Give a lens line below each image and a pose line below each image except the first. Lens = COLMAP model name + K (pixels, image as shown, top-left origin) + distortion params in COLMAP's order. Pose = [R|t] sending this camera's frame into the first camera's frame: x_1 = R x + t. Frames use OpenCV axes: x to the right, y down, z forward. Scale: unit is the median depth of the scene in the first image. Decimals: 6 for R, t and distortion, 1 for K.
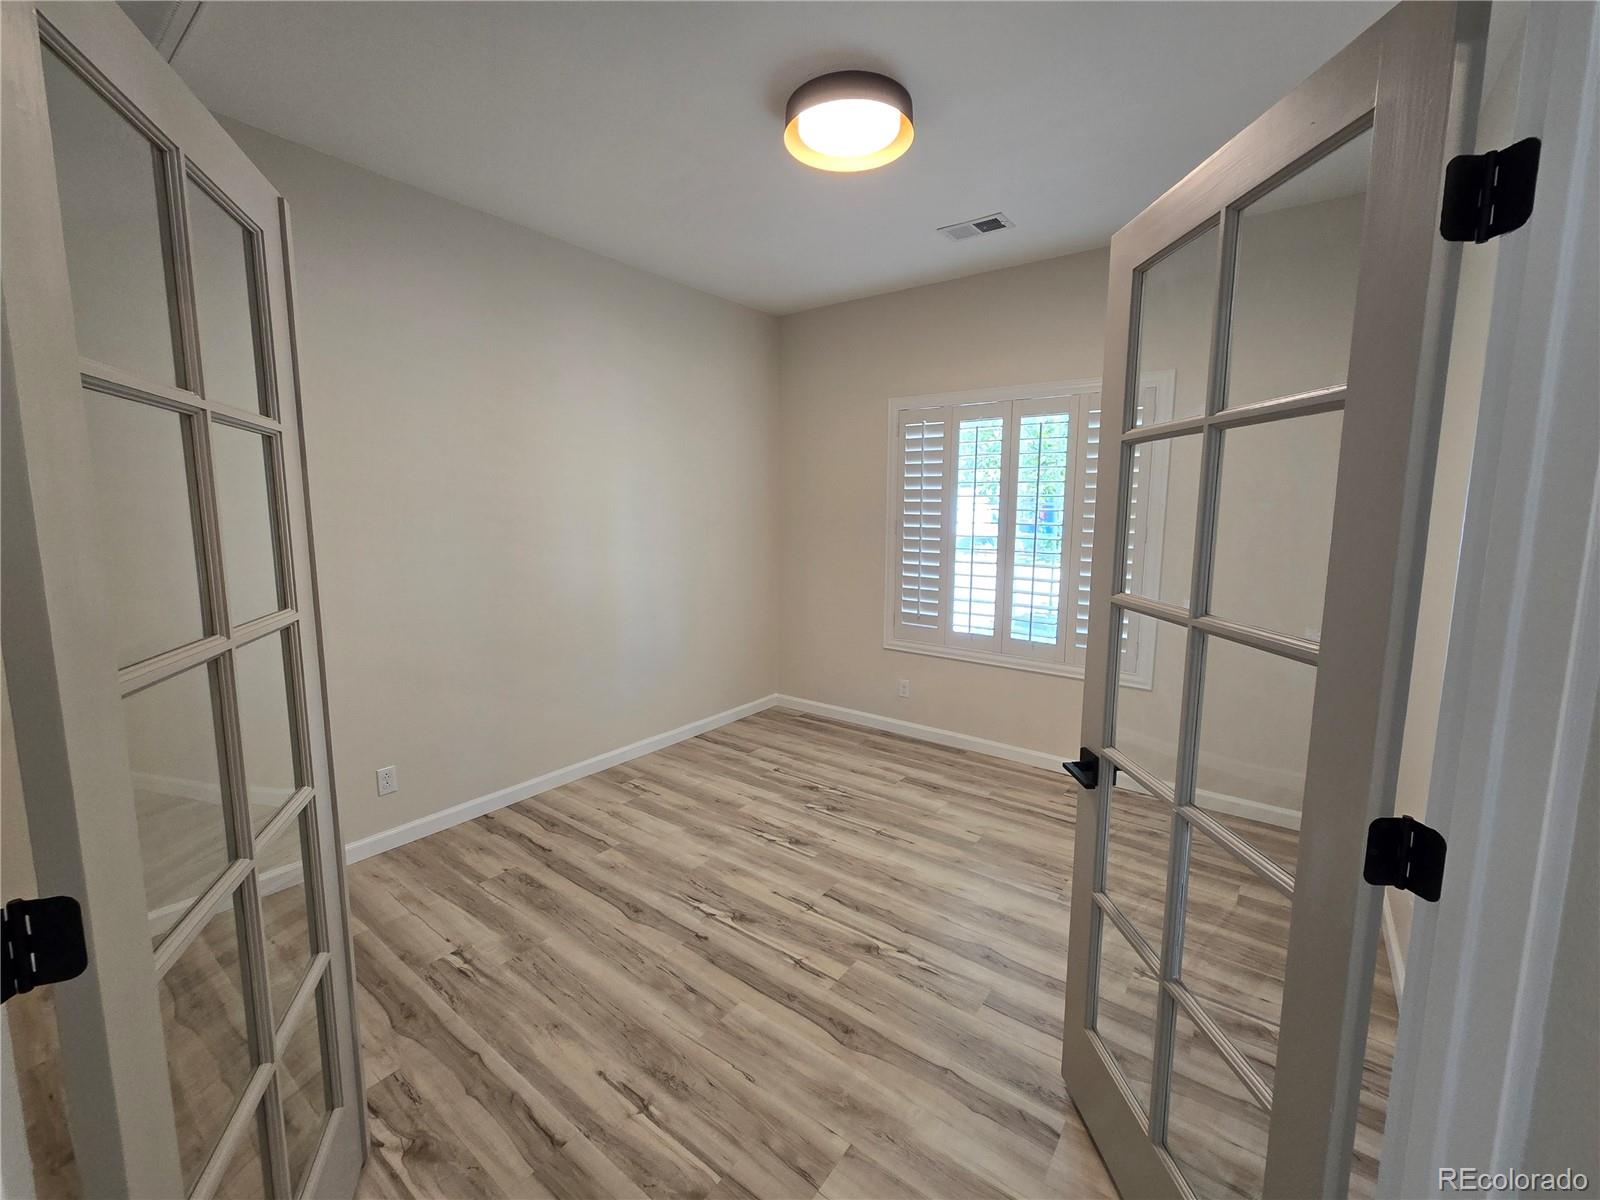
lens RADIAL K [[657.1, 0, 808.6], [0, 657.1, 599.6], [0, 0, 1]] dist [0.000641, -0.000273]
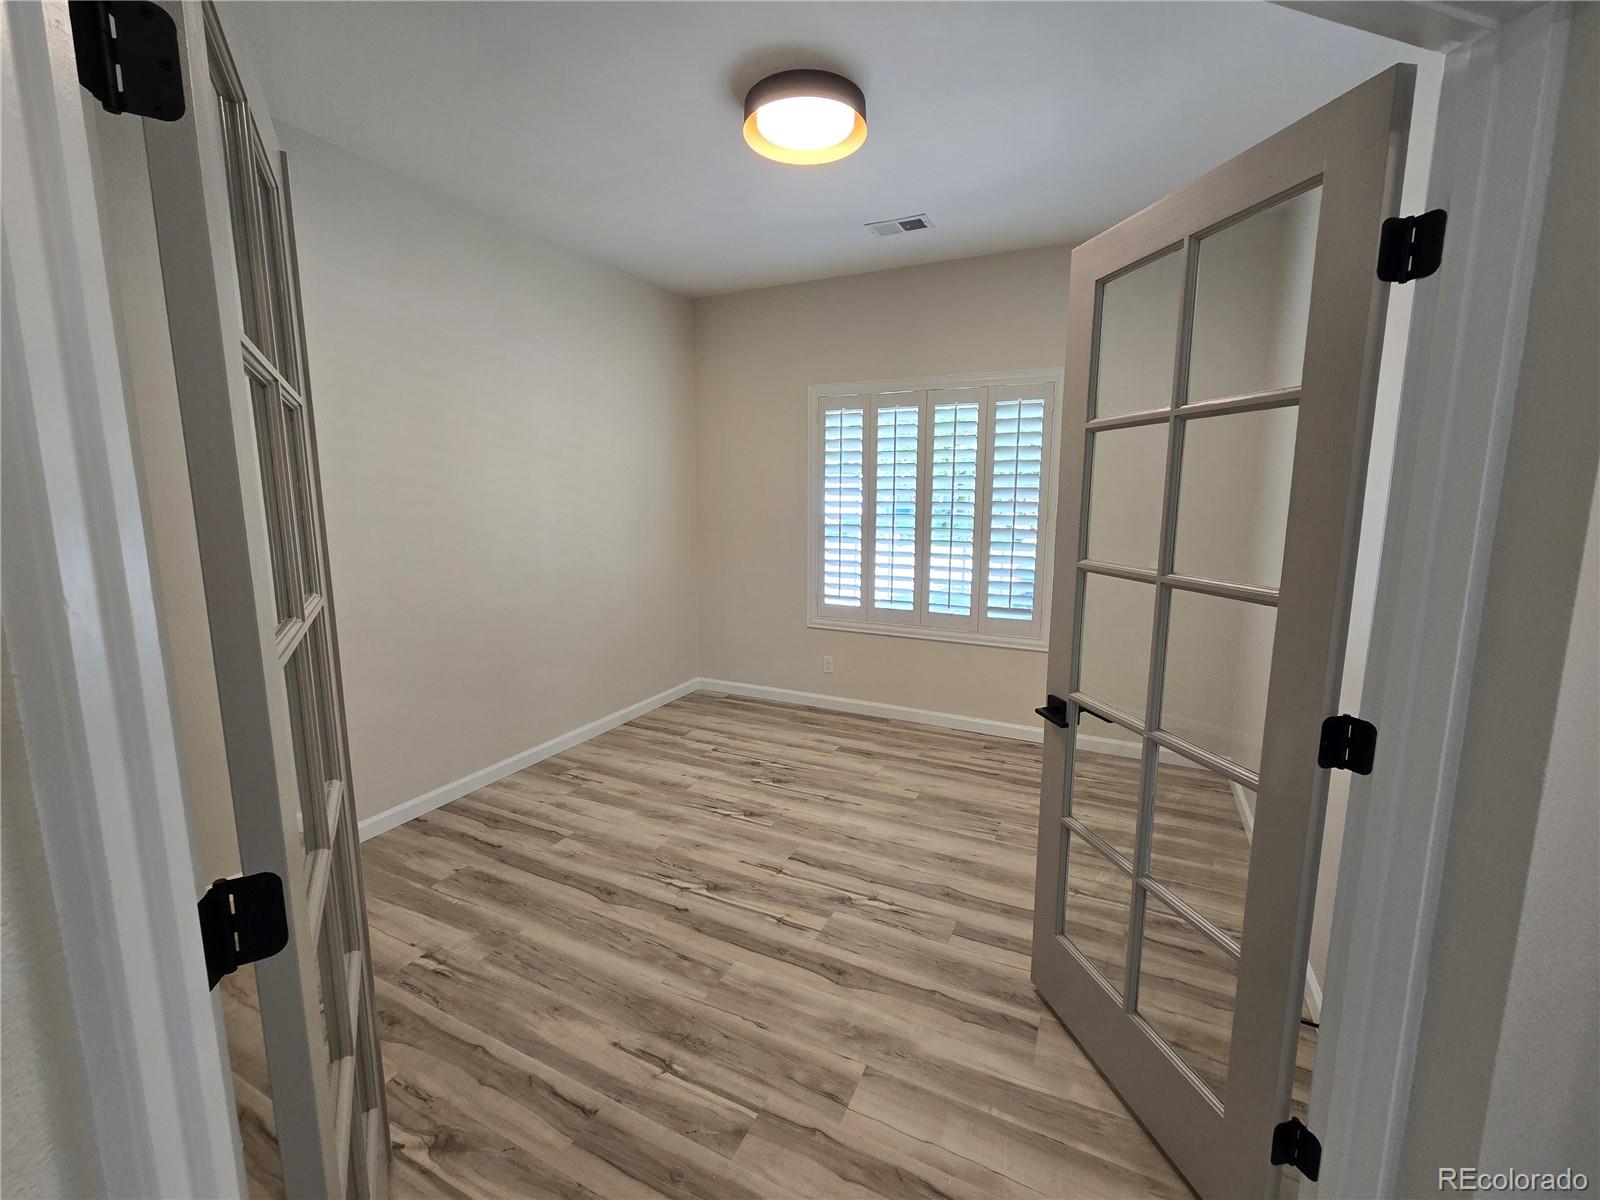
lens RADIAL K [[657.1, 0, 804.8], [0, 657.1, 600.8], [0, 0, 1]] dist [0.000641, -0.000273]
pose [[0.981691, -0.034906, 0.187253, -0.199727], [0.030871, 0.999225, 0.024427, 0.016668], [-0.187960, -0.018199, 0.982008, -0.047253]]
